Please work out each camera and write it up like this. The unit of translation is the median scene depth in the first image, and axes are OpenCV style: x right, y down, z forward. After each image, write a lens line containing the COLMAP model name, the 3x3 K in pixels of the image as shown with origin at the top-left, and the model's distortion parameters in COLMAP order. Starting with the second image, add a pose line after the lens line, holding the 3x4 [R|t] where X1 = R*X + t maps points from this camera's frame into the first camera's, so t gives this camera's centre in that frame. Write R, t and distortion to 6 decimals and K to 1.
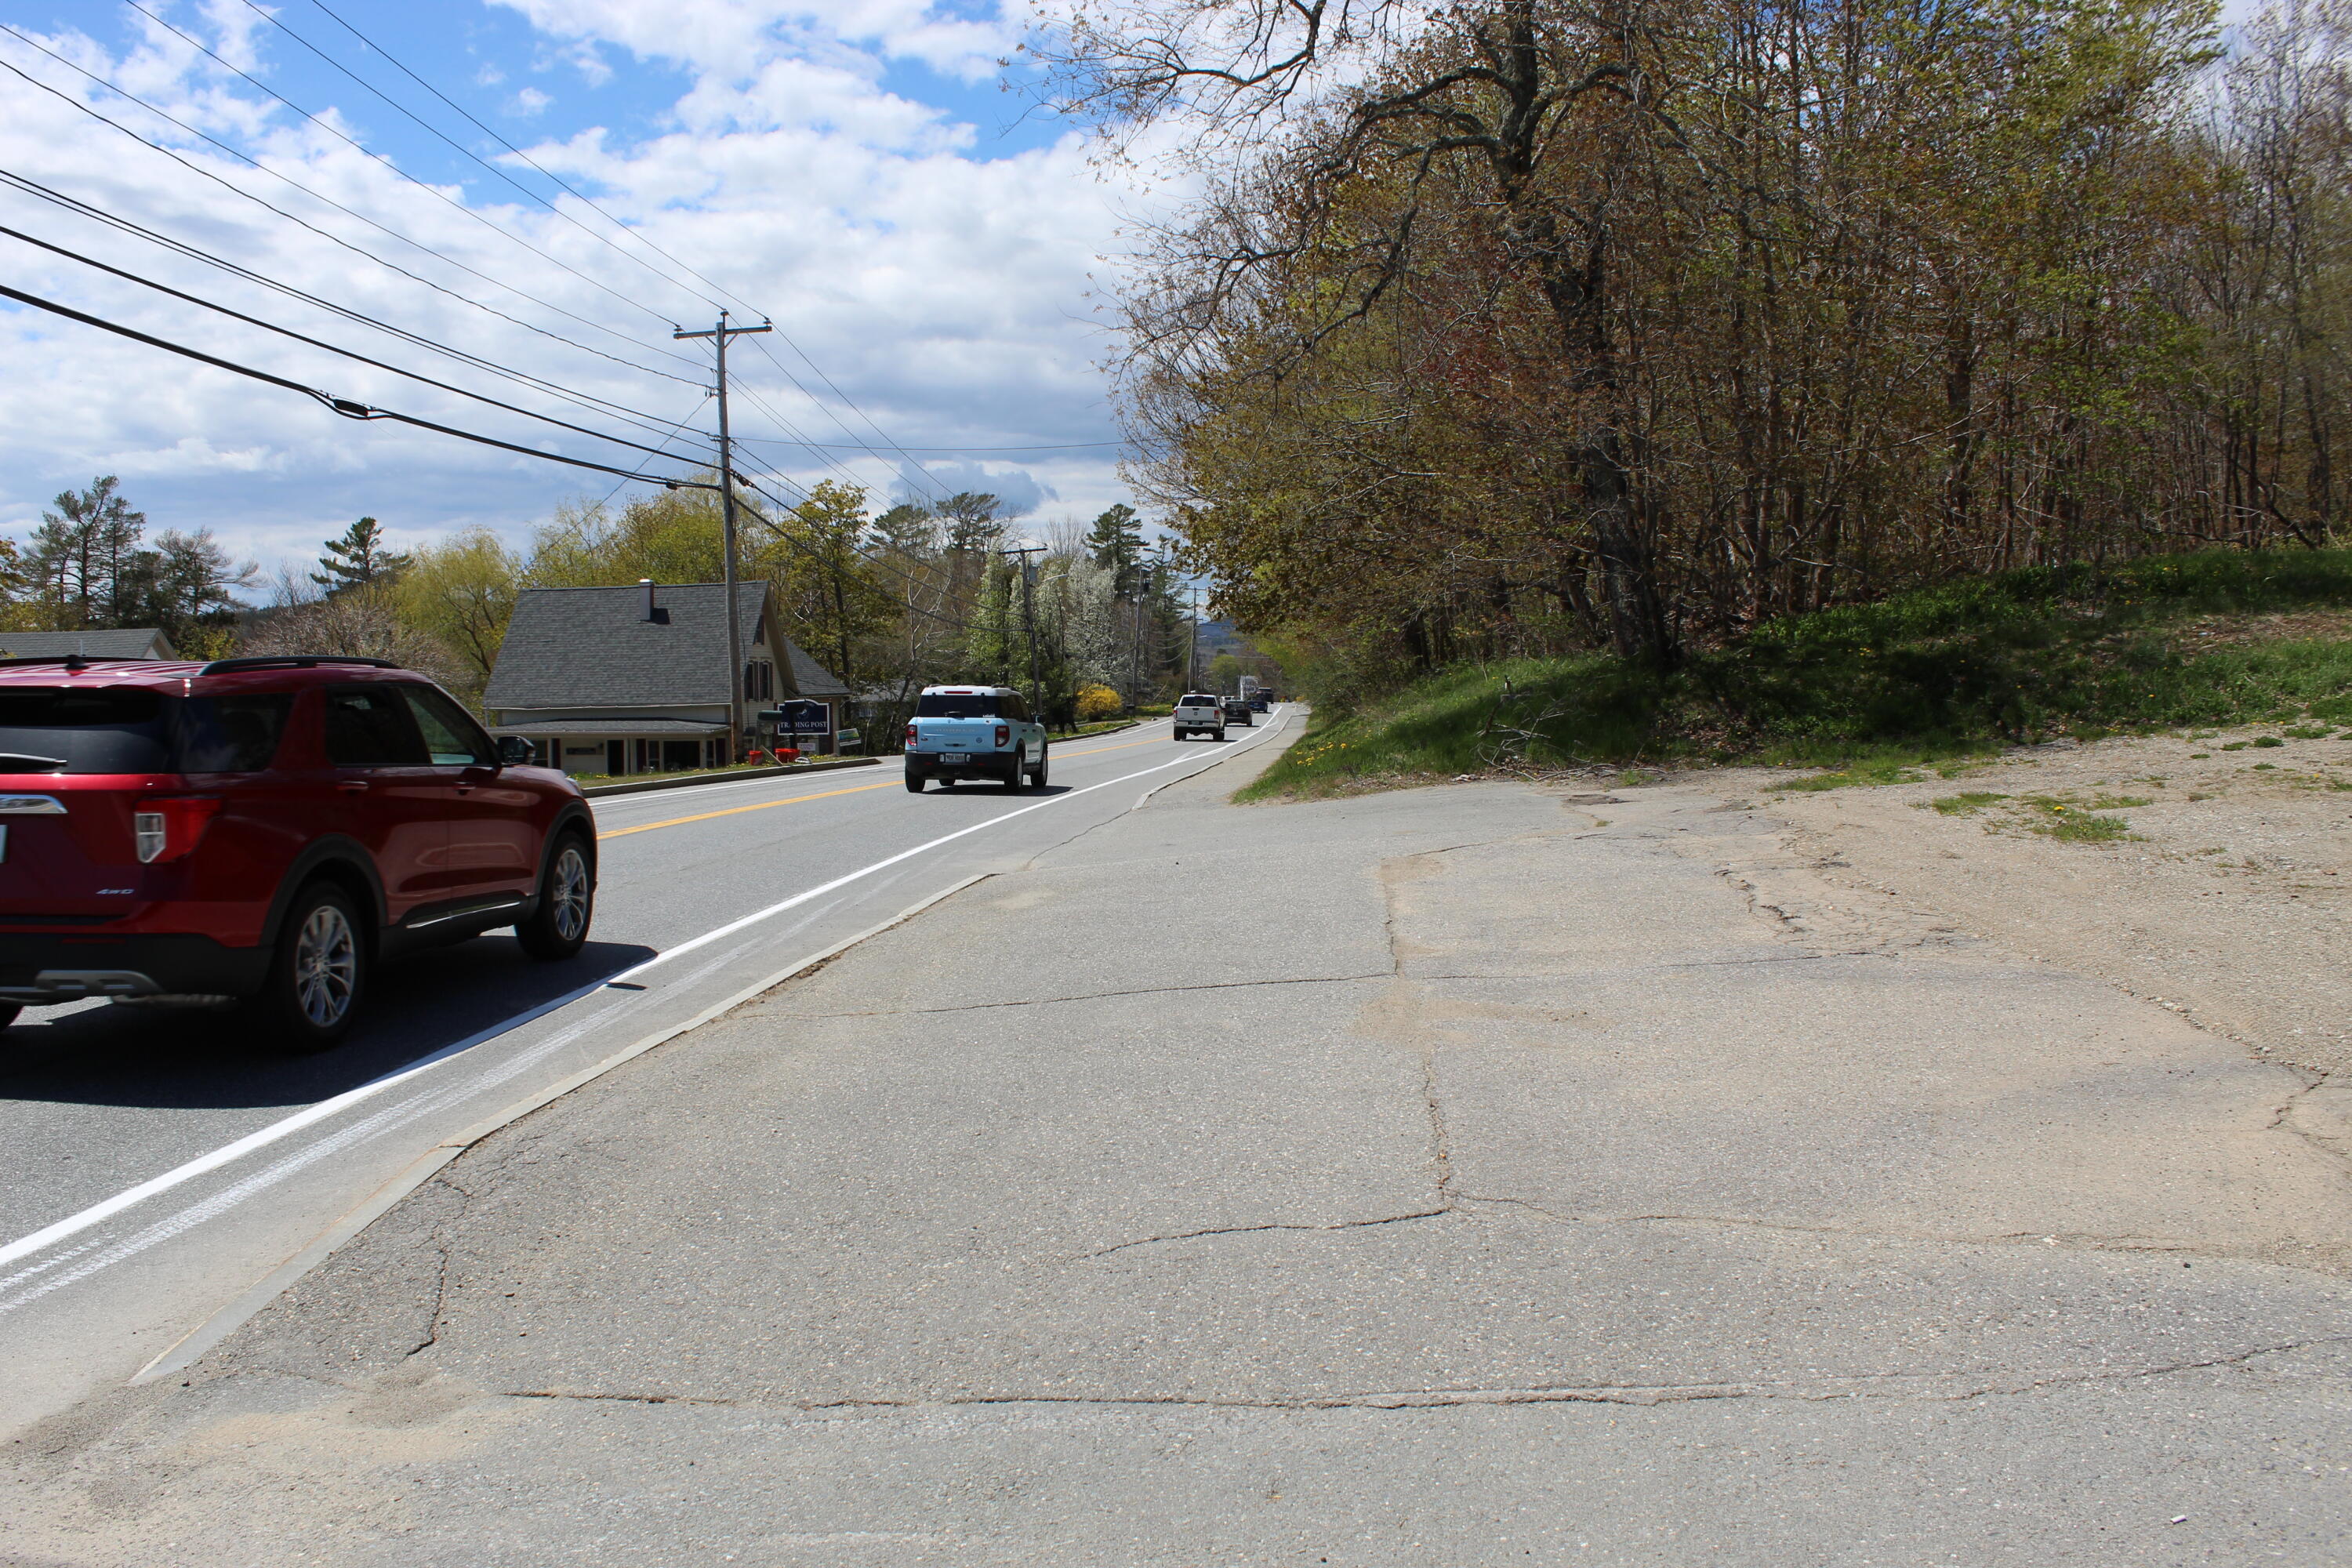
lens RADIAL K [[2115.6, 0, 1168.3], [0, 2115.6, 739.2], [0, 0, 1]] dist [-0.150103, 0.193149]
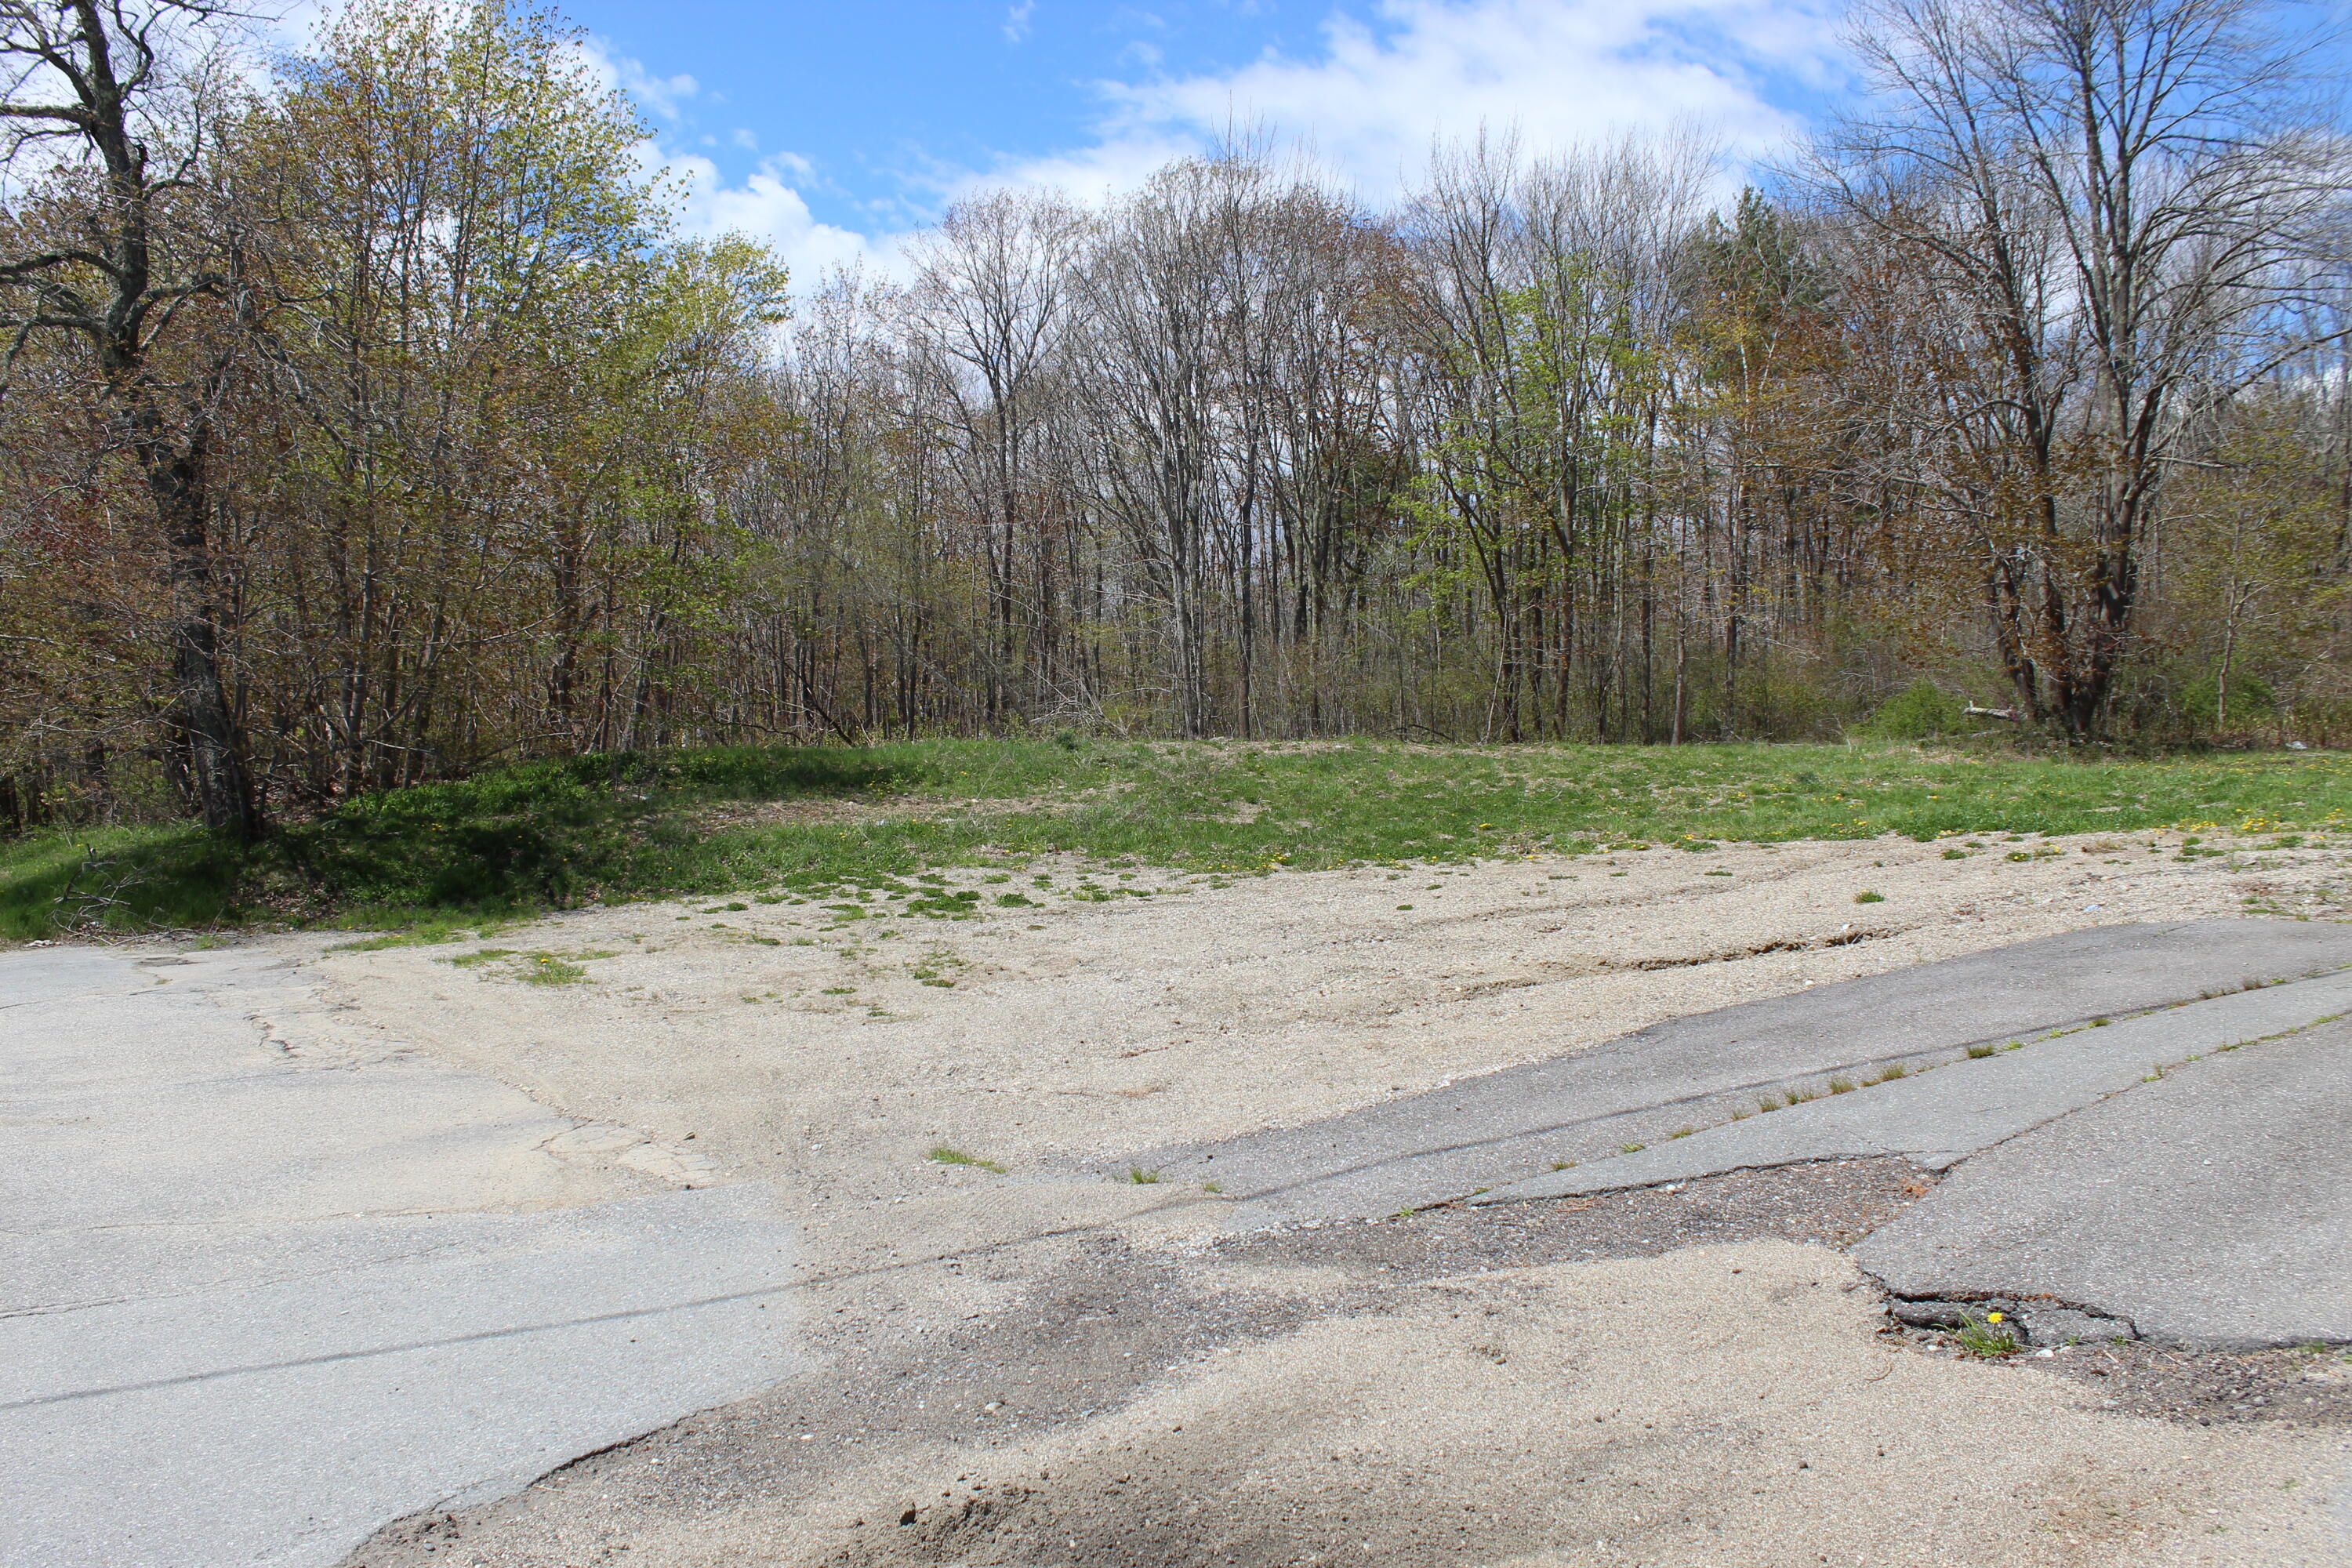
lens RADIAL K [[2115.6, 0, 1168.3], [0, 2115.6, 739.2], [0, 0, 1]] dist [-0.150103, 0.193149]
pose [[0.809389, 0.039471, 0.585946, -0.004757], [0.007121, 0.997006, -0.076997, -0.000016], [-0.587230, 0.066494, 0.806684, -0.141278]]
